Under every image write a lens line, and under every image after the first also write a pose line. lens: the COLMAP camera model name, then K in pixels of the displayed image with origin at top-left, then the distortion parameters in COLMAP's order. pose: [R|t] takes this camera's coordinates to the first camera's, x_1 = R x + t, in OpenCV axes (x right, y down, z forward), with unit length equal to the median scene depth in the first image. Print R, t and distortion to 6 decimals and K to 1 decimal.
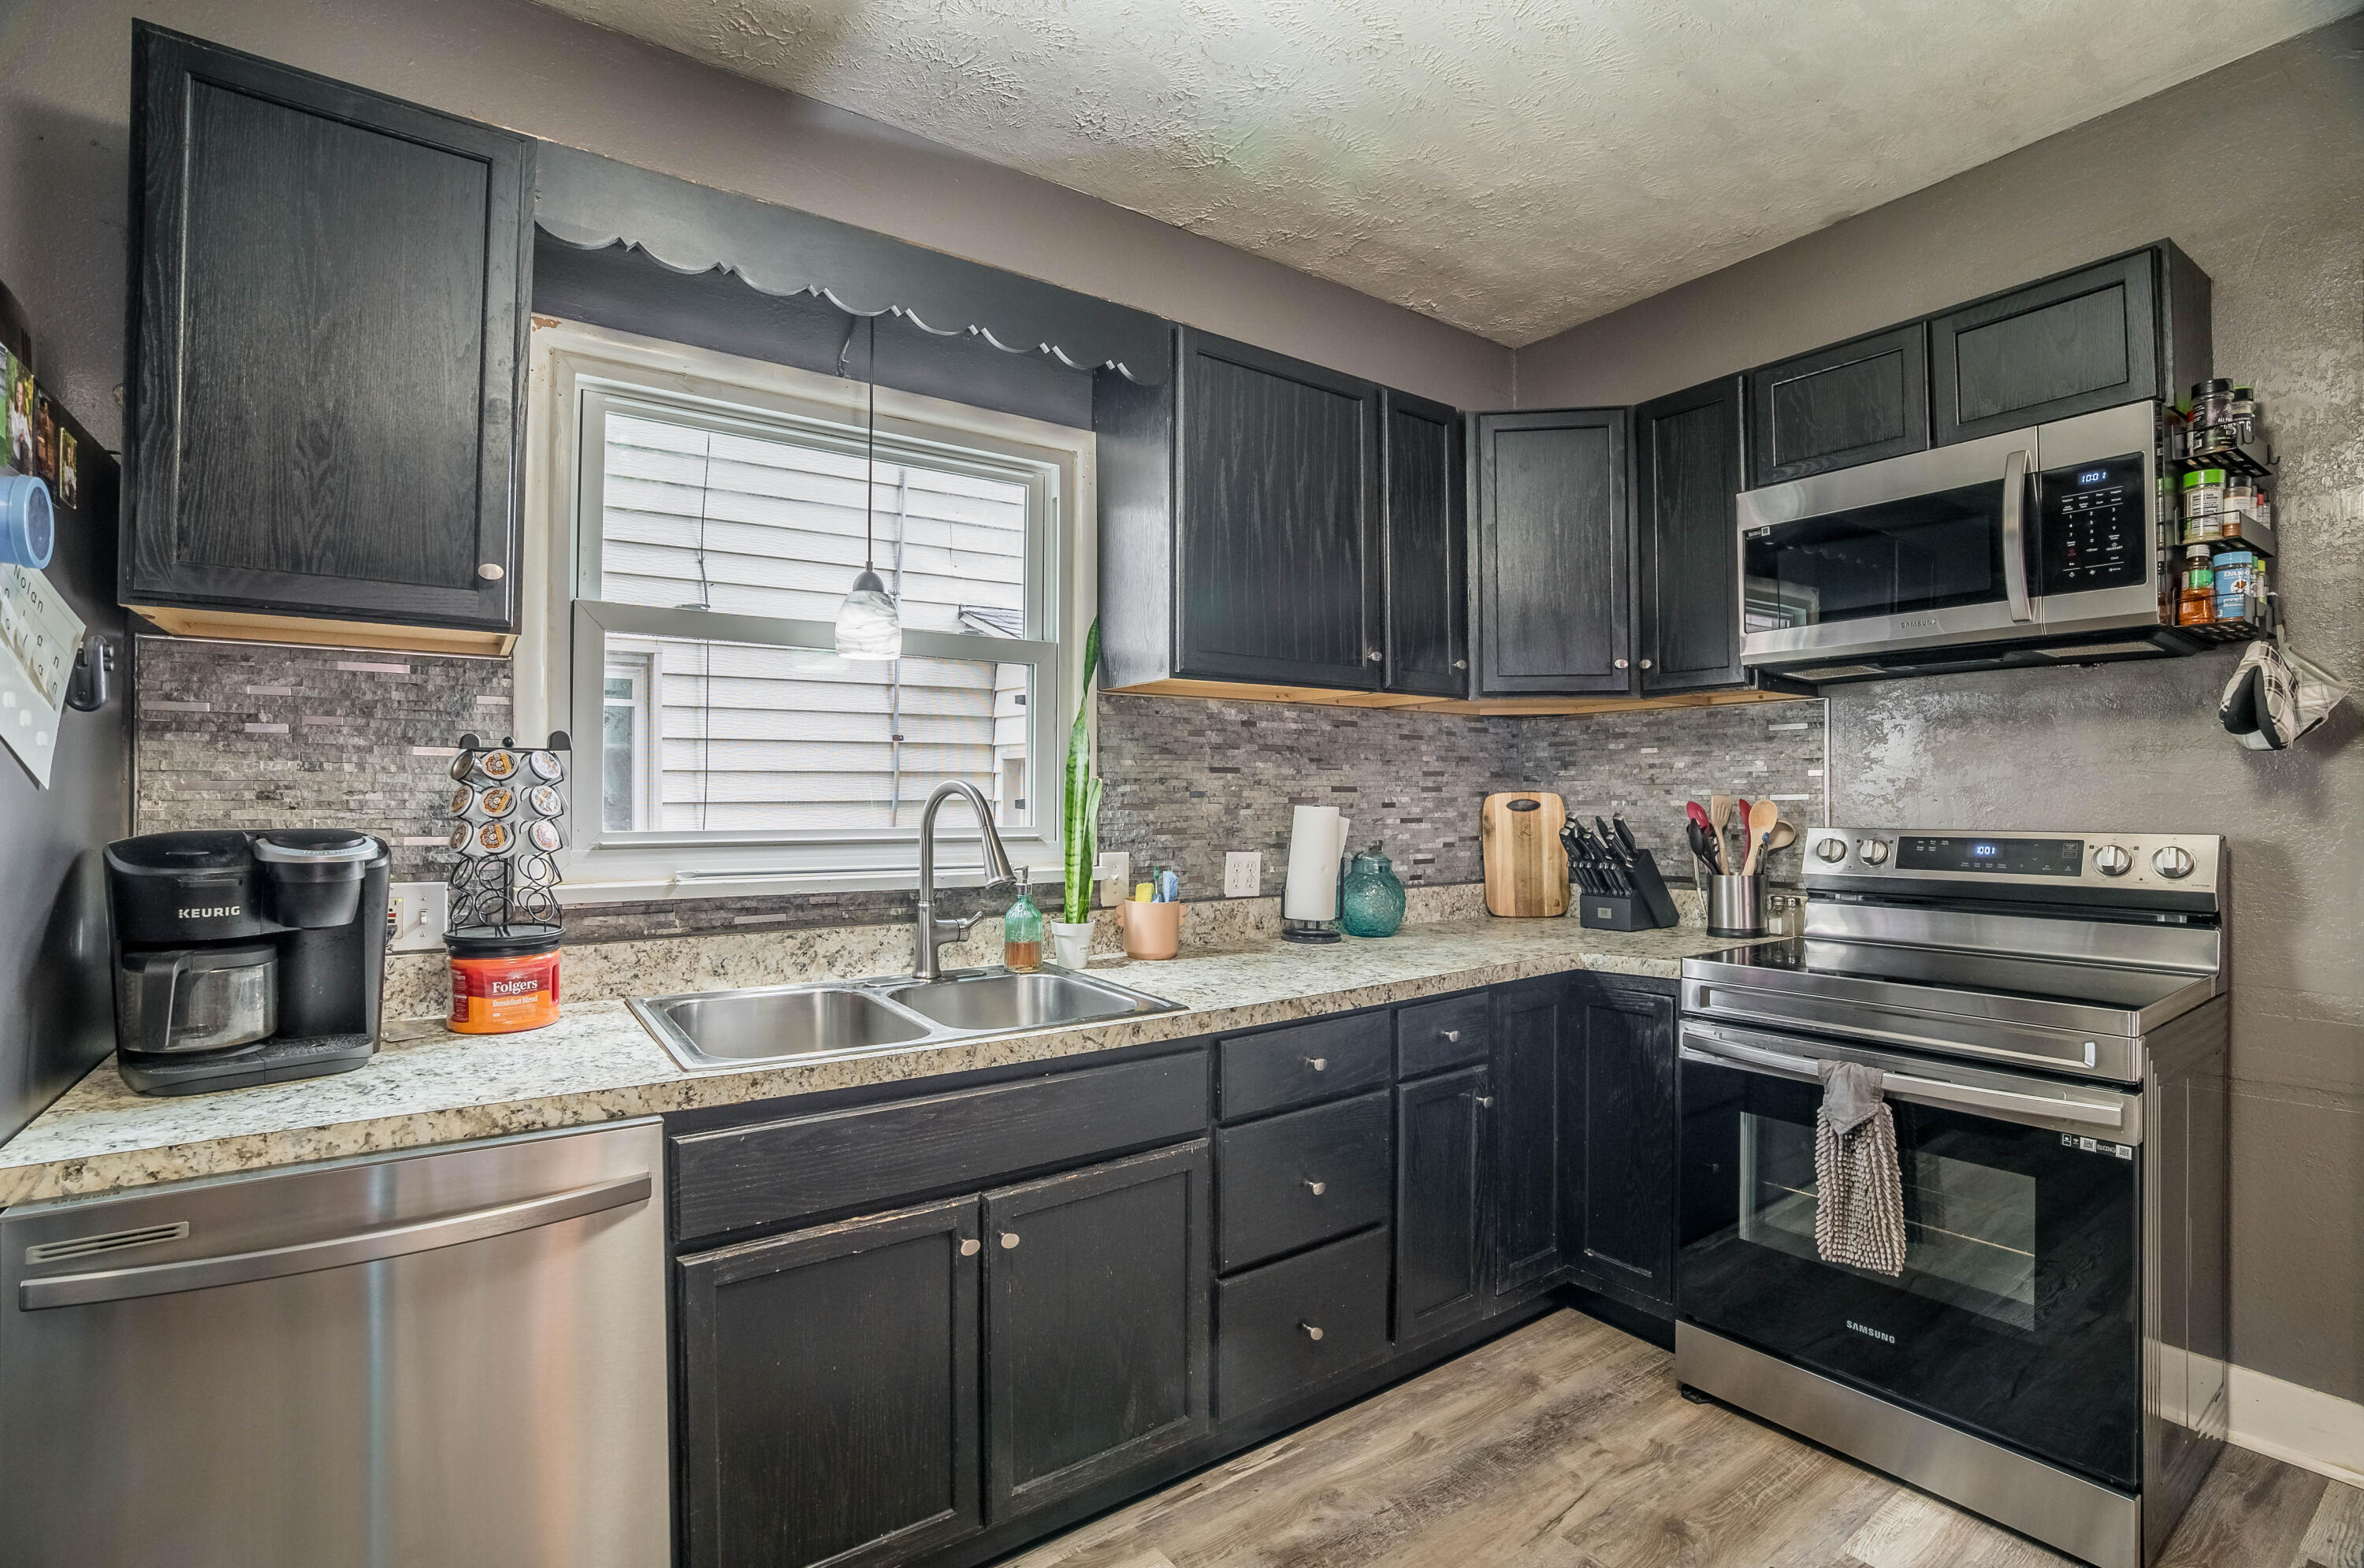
lens RADIAL K [[1081.1, 0, 1127.9], [0, 1081.1, 788.7], [0, 0, 1]] dist [-0.042345, 0.000264]
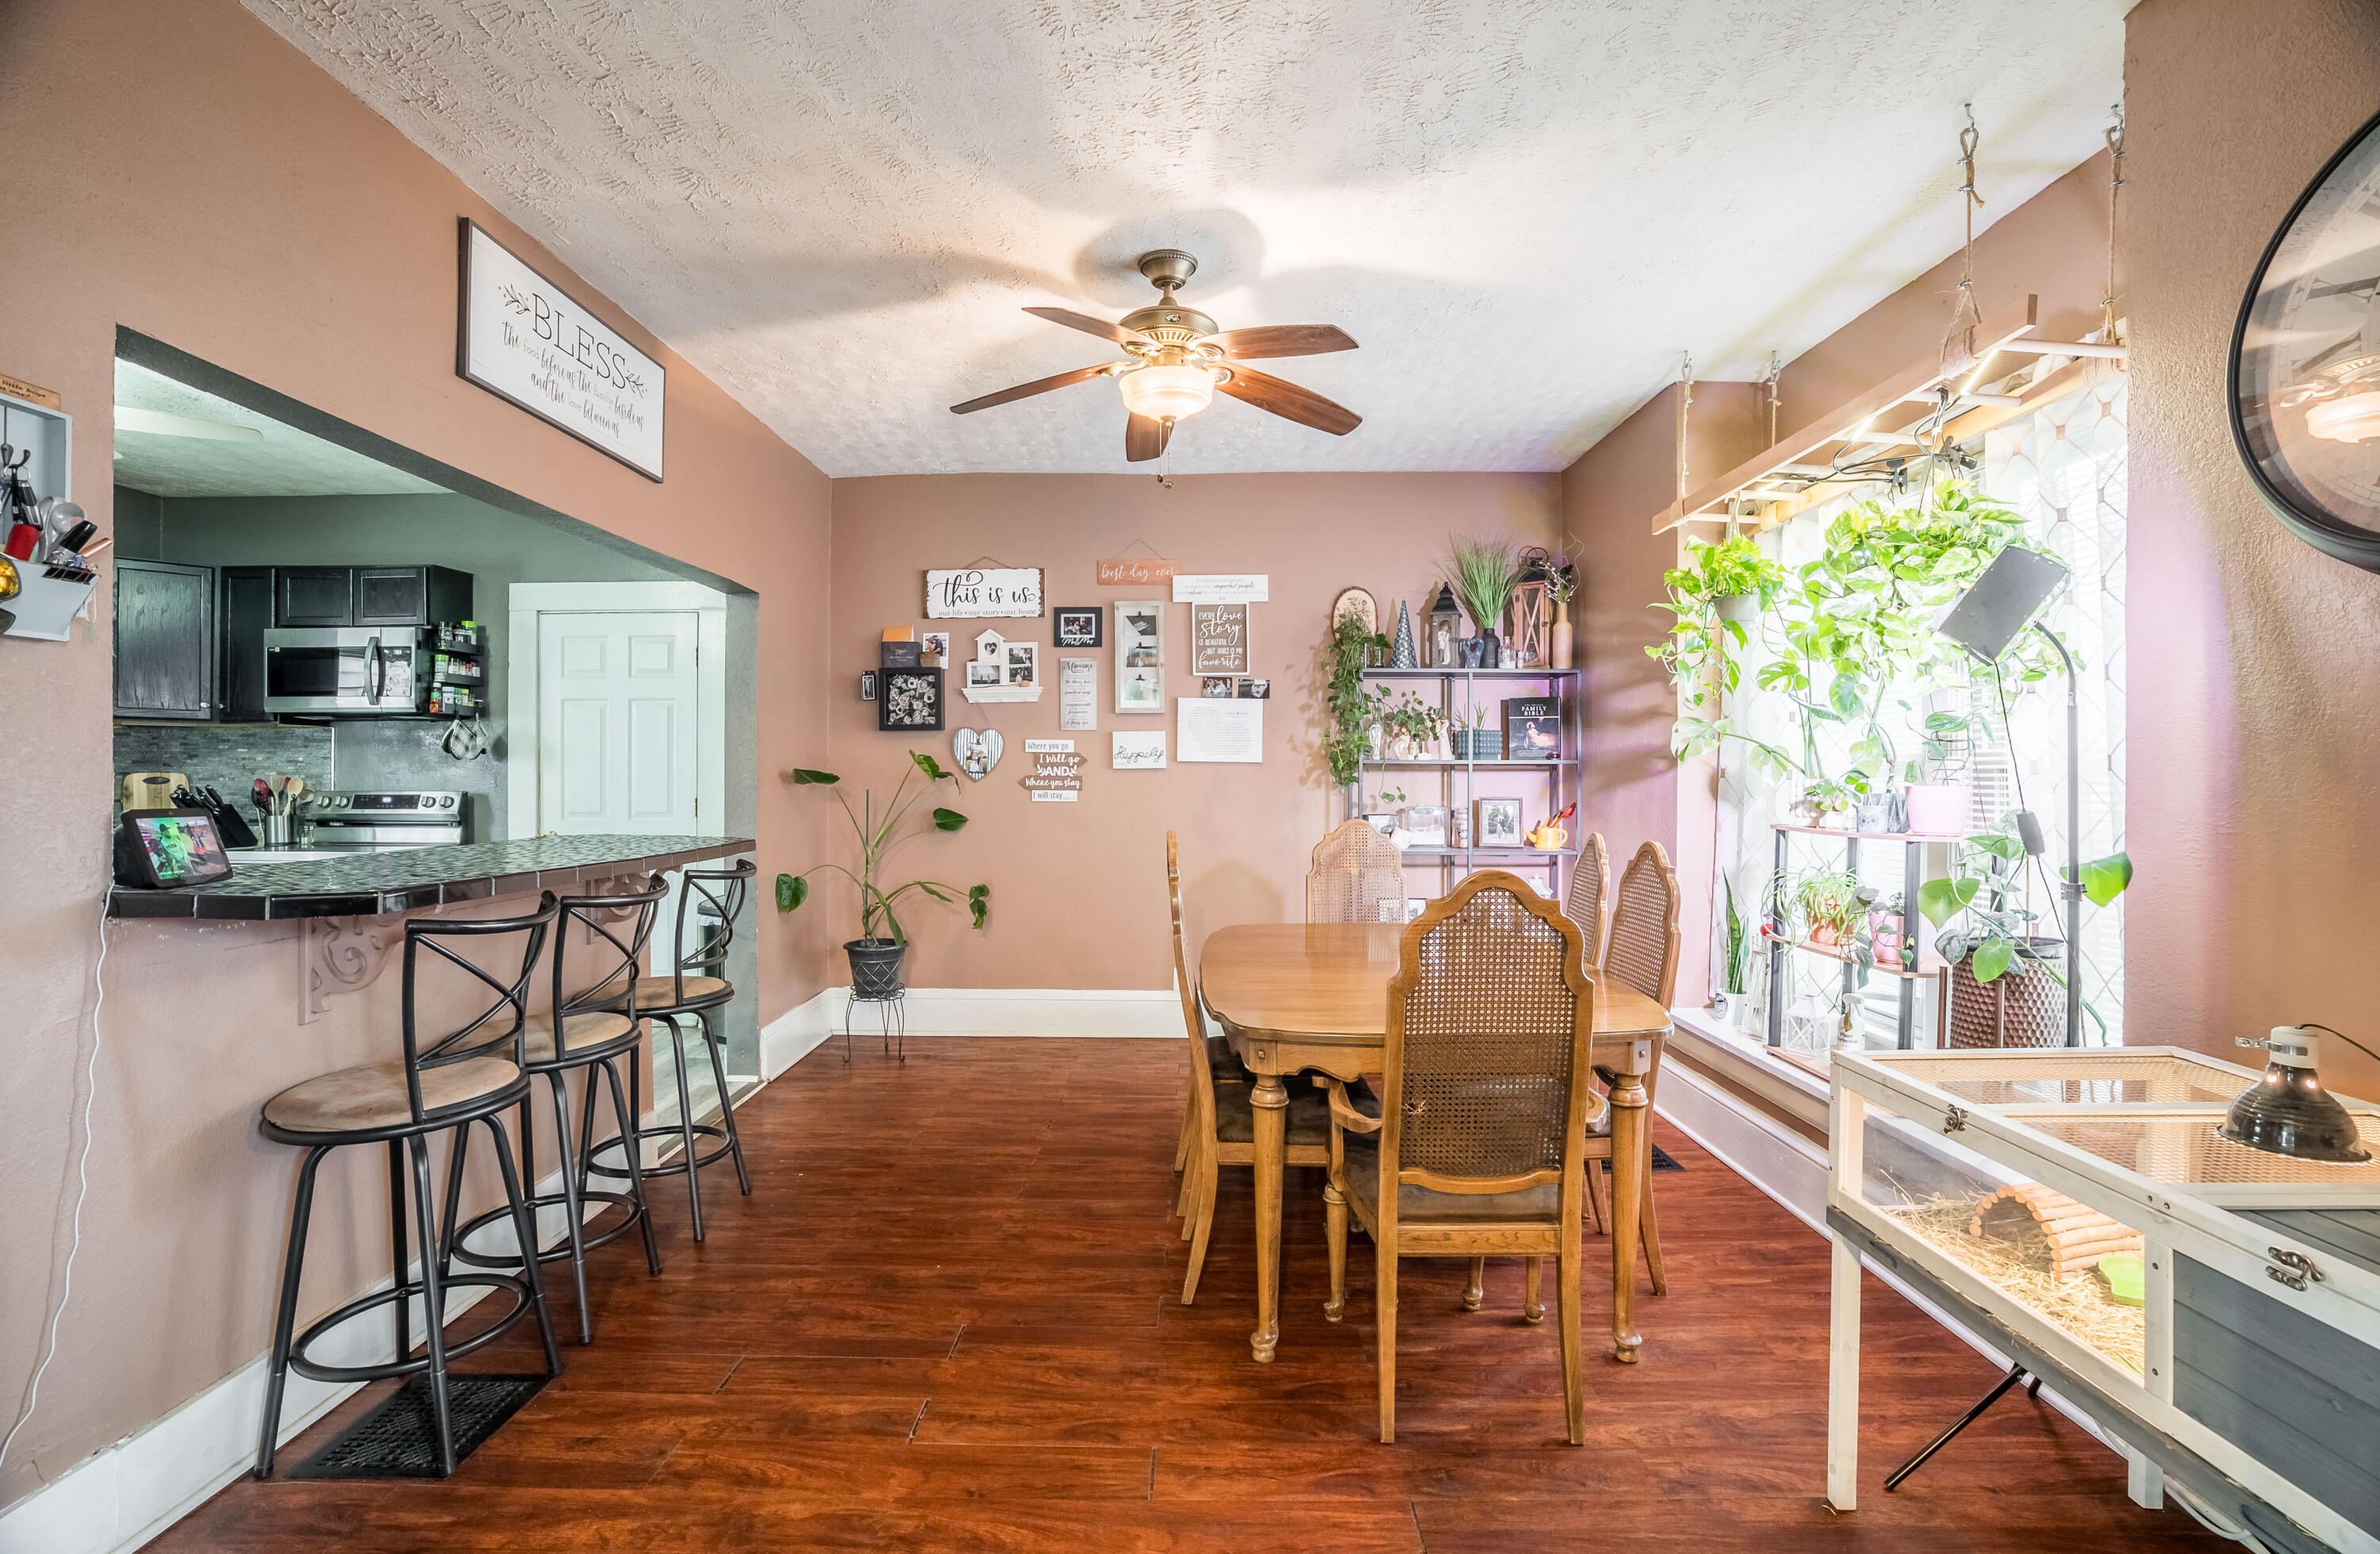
lens RADIAL K [[1078.2, 0, 1190.0], [0, 1078.2, 777.0], [0, 0, 1]] dist [-0.003011, -0.000123]
pose [[0.577704, -0.000343, 0.816246, -0.079954], [-0.009749, 0.999926, 0.007320, -0.022221], [-0.816188, -0.012186, 0.577658, -1.562888]]
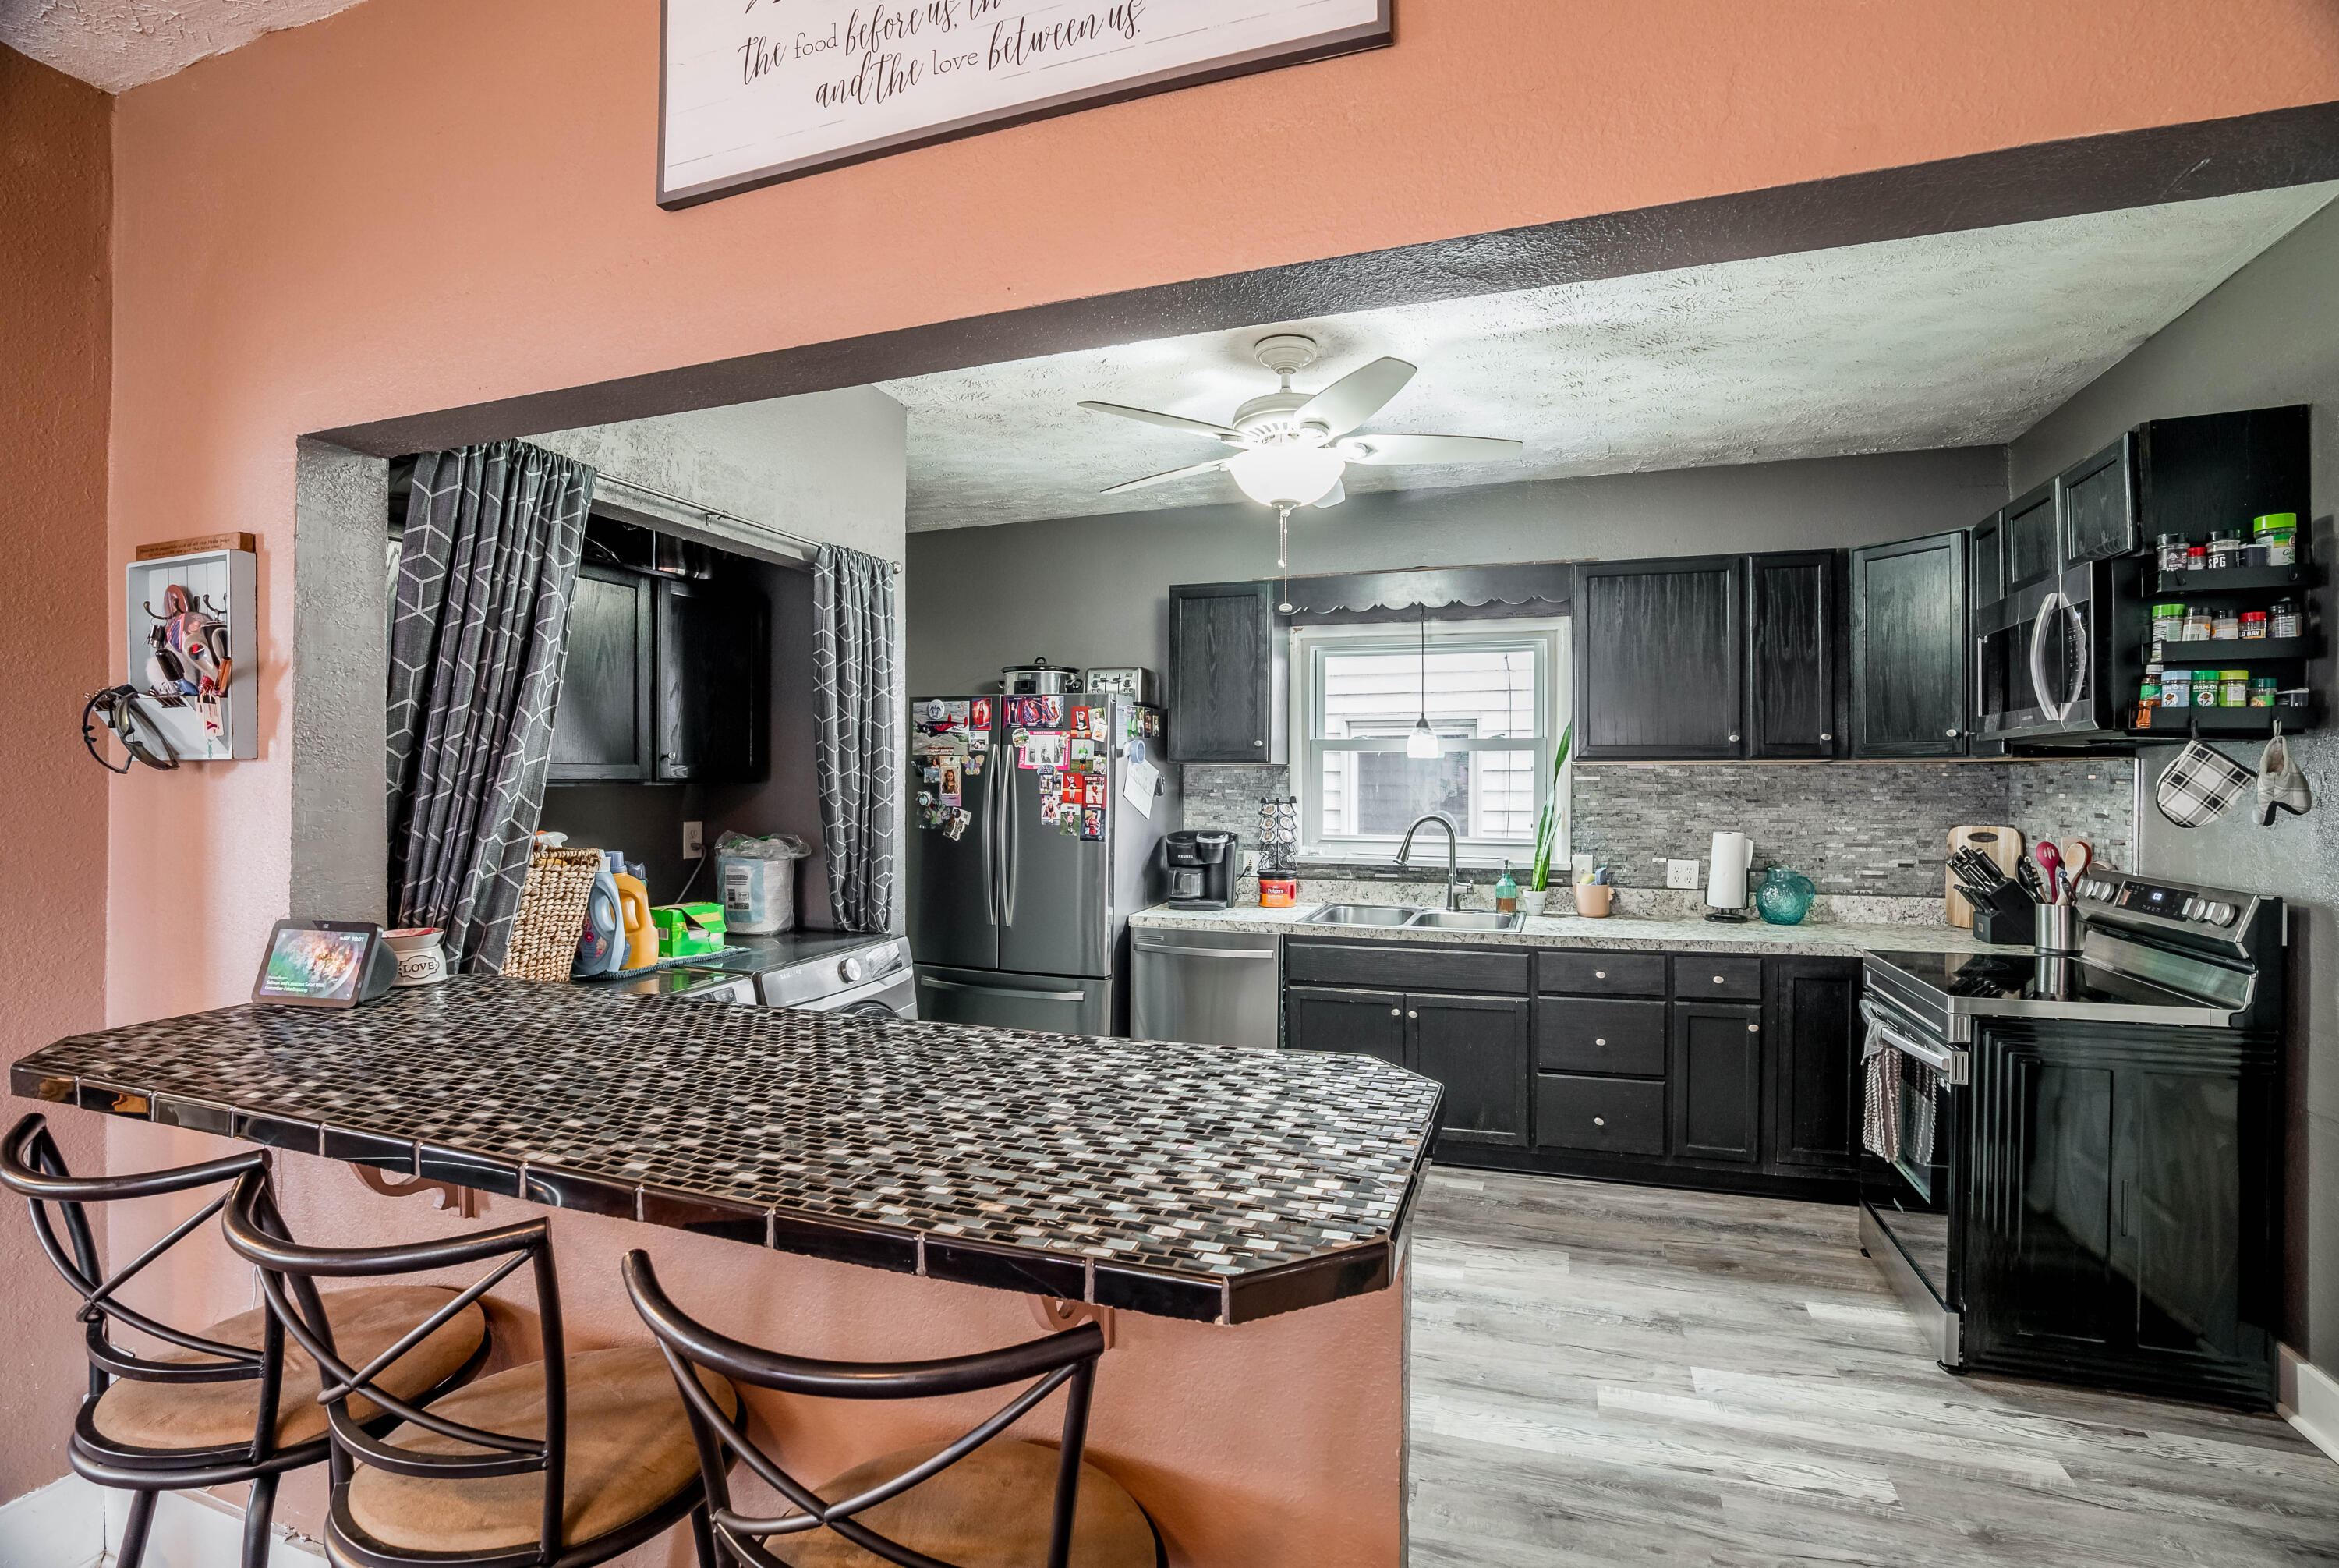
lens RADIAL K [[1030.9, 0, 1169.5], [0, 1030.9, 784.0], [0, 0, 1]] dist [-0.001913, -0.000190]
pose [[0.586181, 0.002746, -0.810176, 0.959504], [0.008560, 0.999917, 0.009582, -0.078873], [0.810135, -0.012552, 0.586109, -0.521842]]
